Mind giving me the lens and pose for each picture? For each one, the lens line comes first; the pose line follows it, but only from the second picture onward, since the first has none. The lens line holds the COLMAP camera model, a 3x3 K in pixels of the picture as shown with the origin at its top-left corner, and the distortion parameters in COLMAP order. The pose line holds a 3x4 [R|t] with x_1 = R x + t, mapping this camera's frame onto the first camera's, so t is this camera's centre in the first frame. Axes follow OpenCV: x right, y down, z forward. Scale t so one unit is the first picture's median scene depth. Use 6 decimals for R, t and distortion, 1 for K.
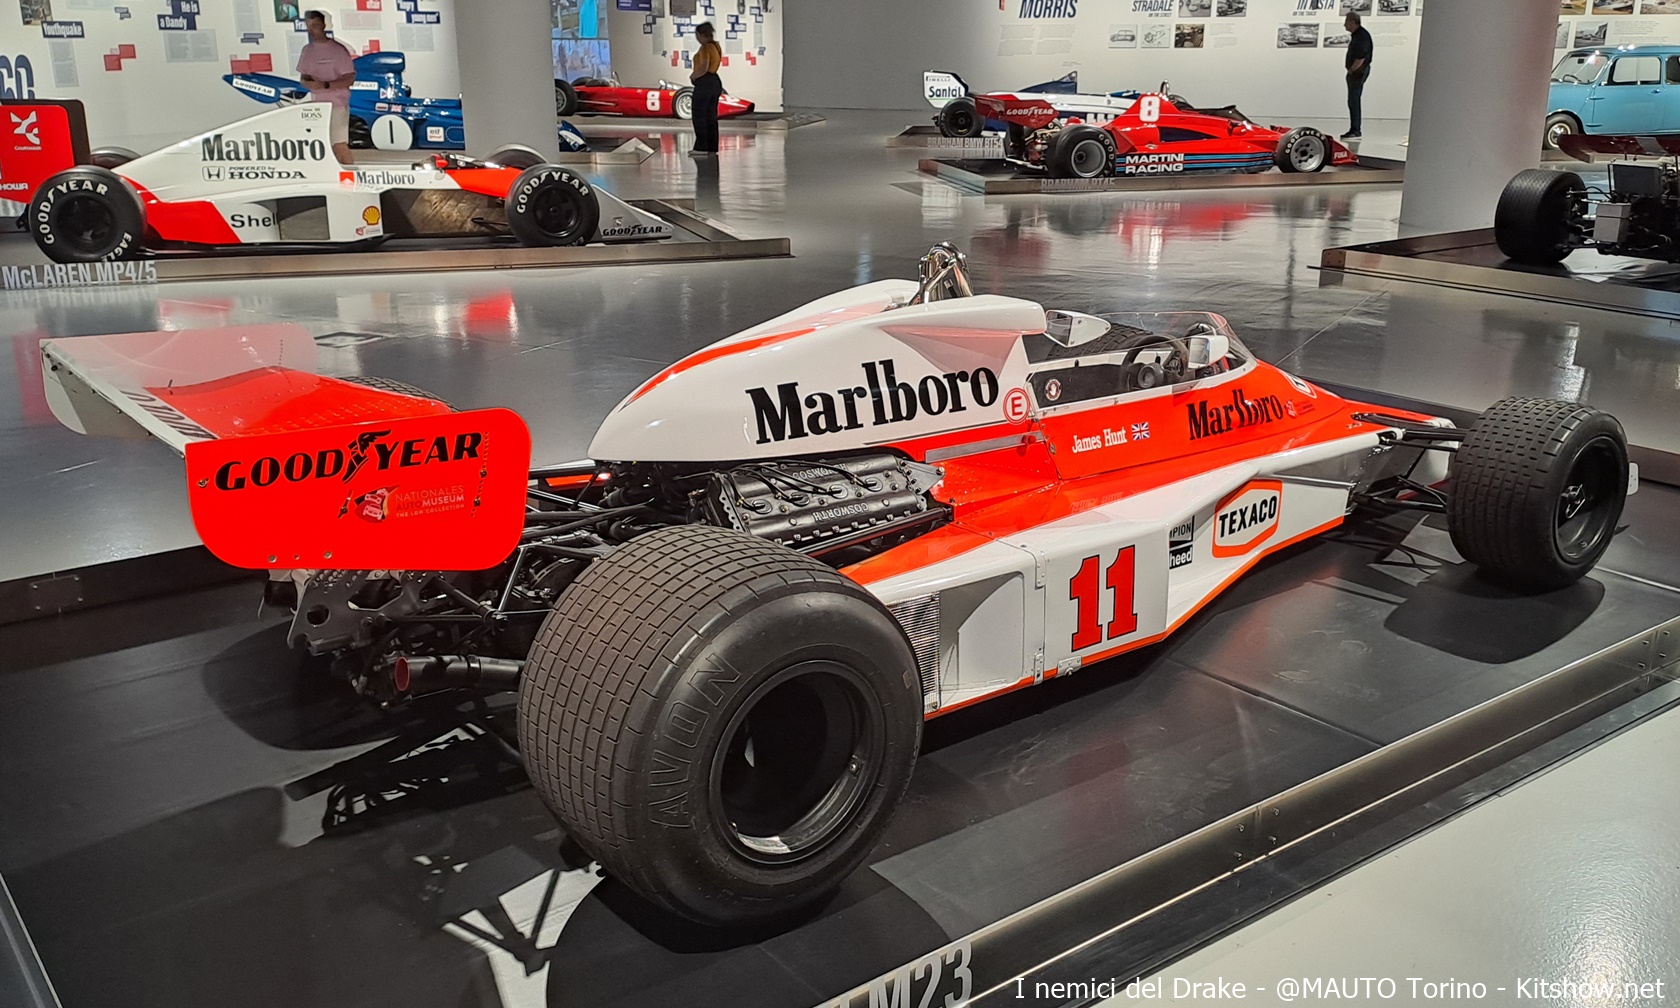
lens RADIAL K [[1449.4, 0, 865.3], [0, 1449.4, 545.7], [0, 0, 1]] dist [0.070988, -0.083426]
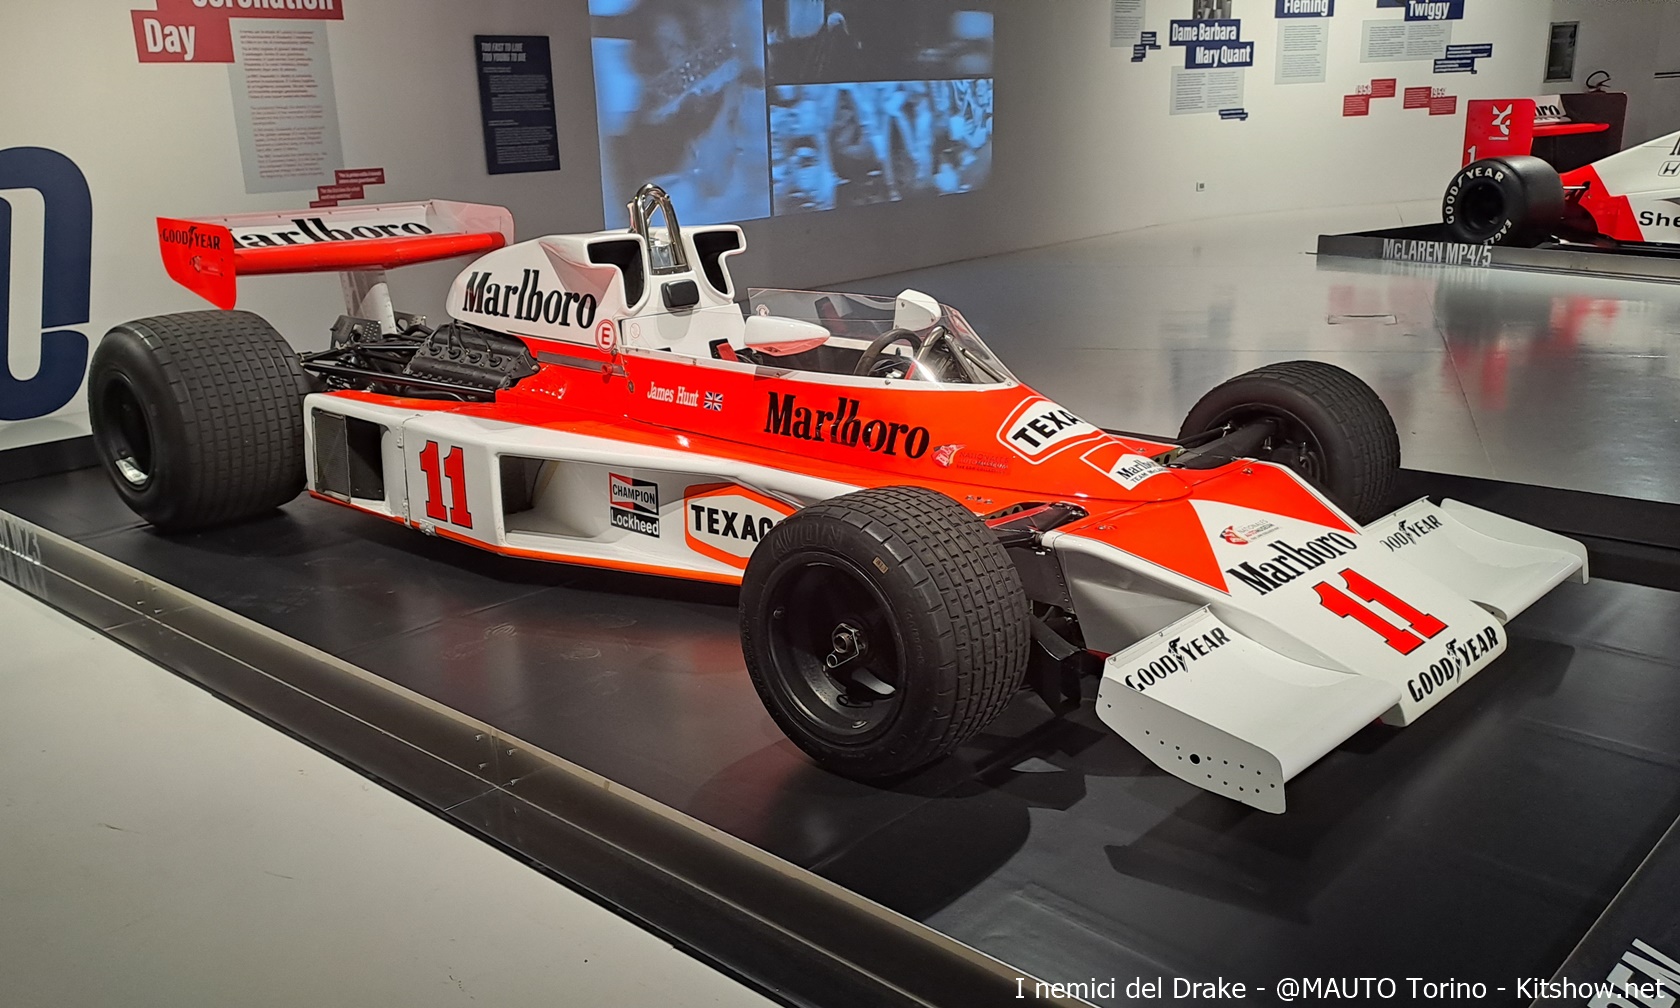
lens RADIAL K [[1449.4, 0, 830.5], [0, 1449.4, 517.4], [0, 0, 1]] dist [0.070988, -0.083426]
pose [[0.175382, 0.261718, -0.949076, 1.310749], [-0.287086, 0.935716, 0.204982, -0.261510], [0.941713, 0.236516, 0.239243, 1.006172]]
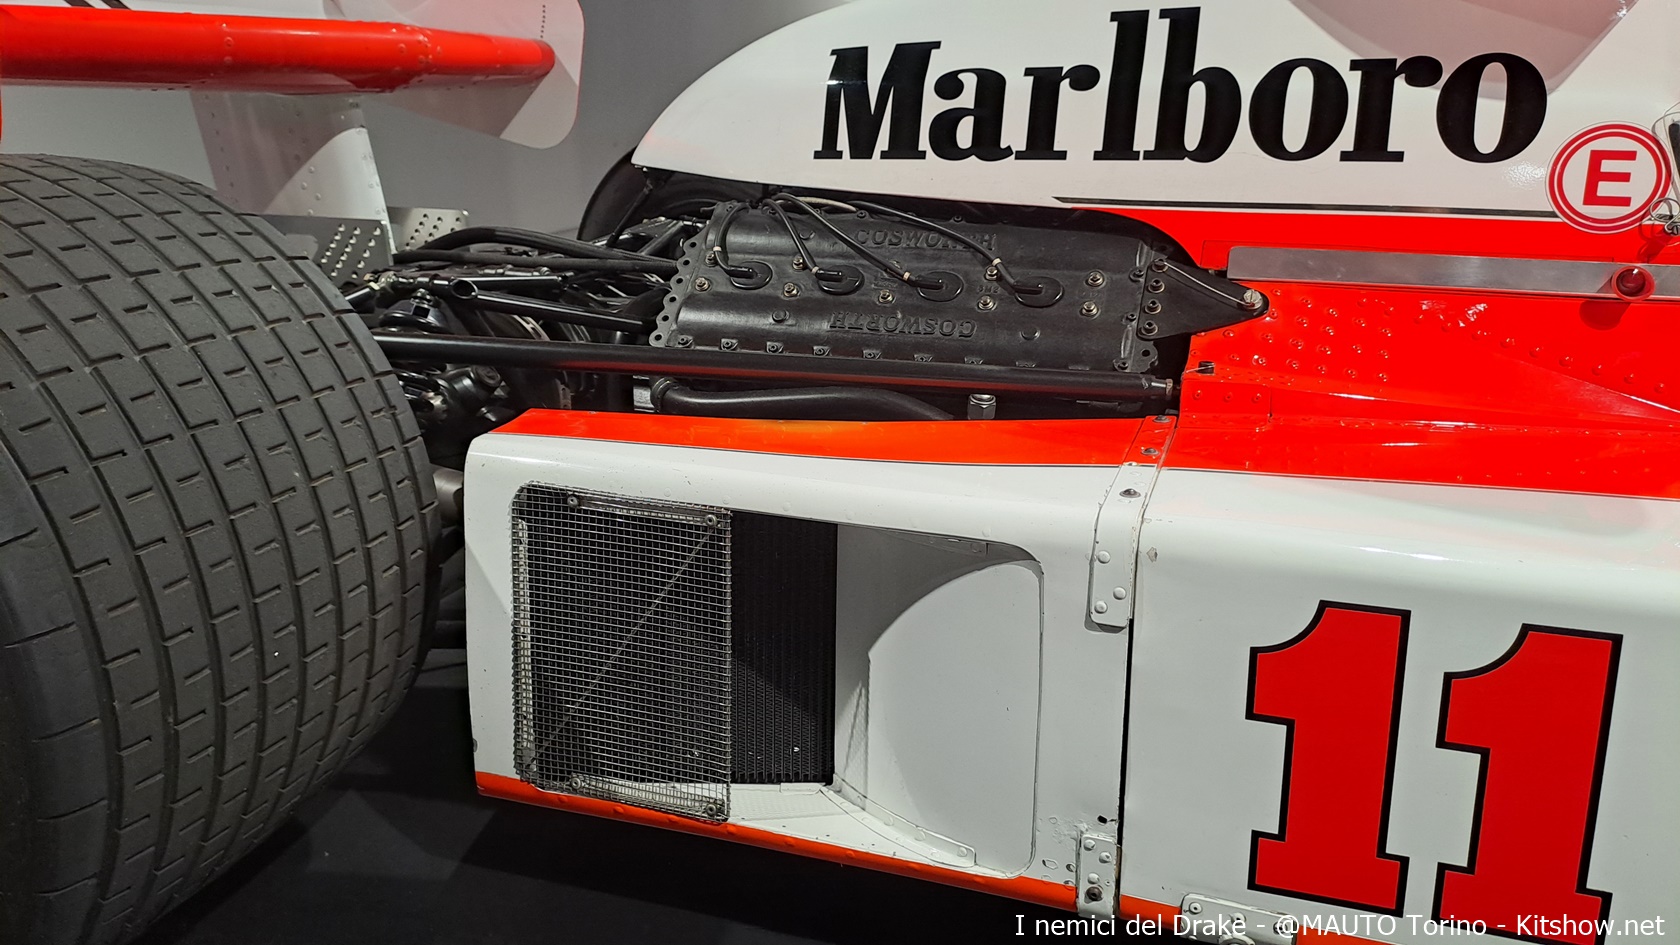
lens RADIAL K [[1252.7, 0, 856.3], [0, 1252.7, 450.7], [0, 0, 1]] dist [0.072646, -0.081320]
pose [[0.550883, 0.227662, -0.802931, 0.283931], [-0.255892, 0.961812, 0.097146, -0.019442], [0.794385, 0.151947, 0.588103, 0.748928]]
